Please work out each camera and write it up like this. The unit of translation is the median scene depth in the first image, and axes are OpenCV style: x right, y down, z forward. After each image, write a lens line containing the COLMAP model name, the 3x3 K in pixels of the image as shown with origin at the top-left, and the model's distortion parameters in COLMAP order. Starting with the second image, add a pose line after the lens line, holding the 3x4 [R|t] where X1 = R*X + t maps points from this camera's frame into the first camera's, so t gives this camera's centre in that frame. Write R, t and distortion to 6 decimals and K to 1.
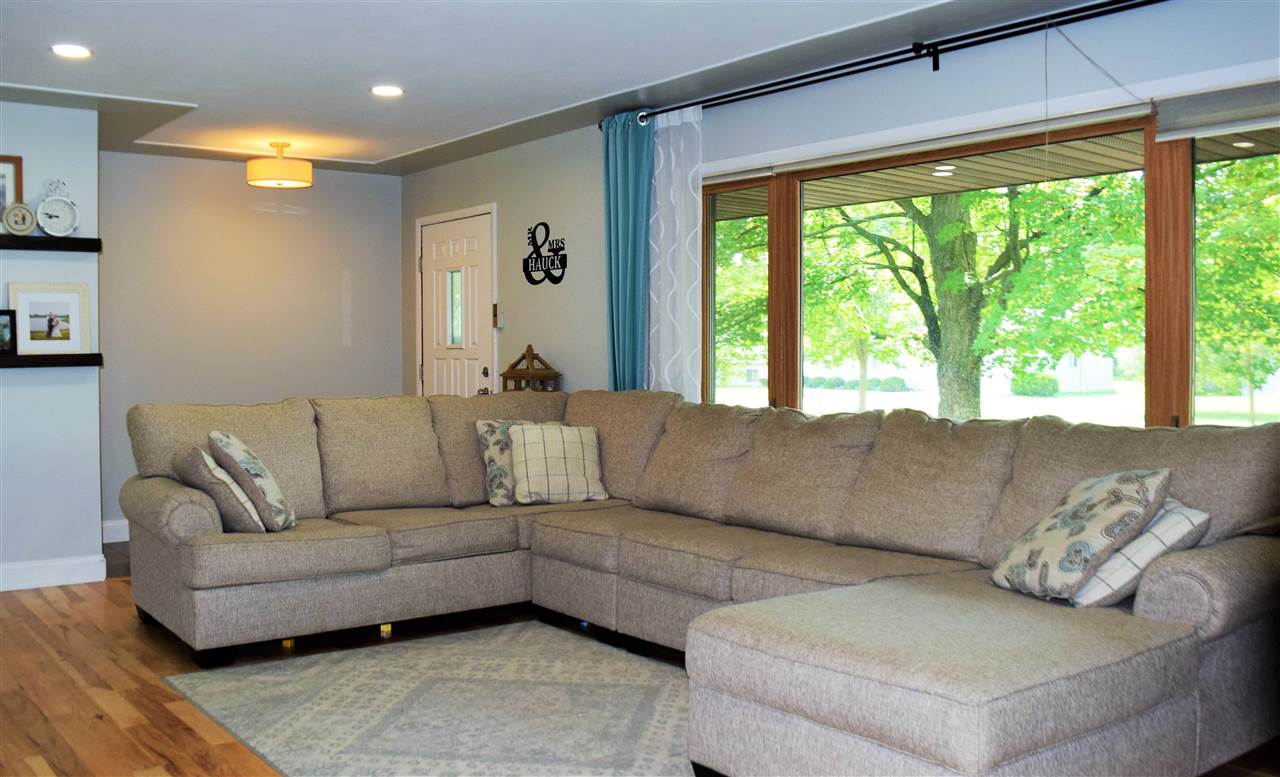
lens RADIAL K [[1163.7, 0, 639.1], [0, 1163.7, 379.4], [0, 0, 1]] dist [-0.059600, 0.000000]
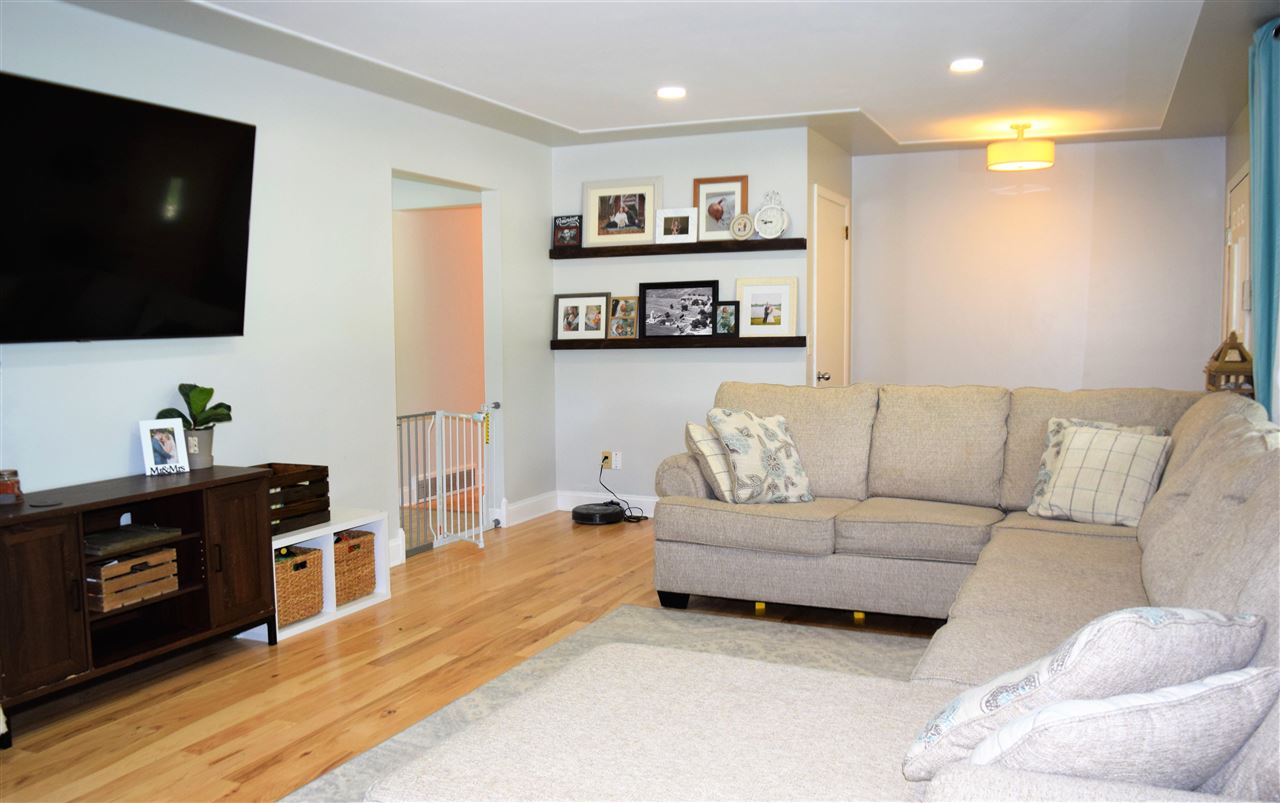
lens RADIAL K [[1089.3, 0, 639.7], [0, 1089.3, 408.8], [0, 0, 1]] dist [-0.080746, -0.006459]
pose [[0.490972, 0.069764, -0.868378, 0.462115], [-0.020356, 0.997435, 0.068623, -0.024120], [0.870938, -0.016015, 0.491132, 0.346093]]
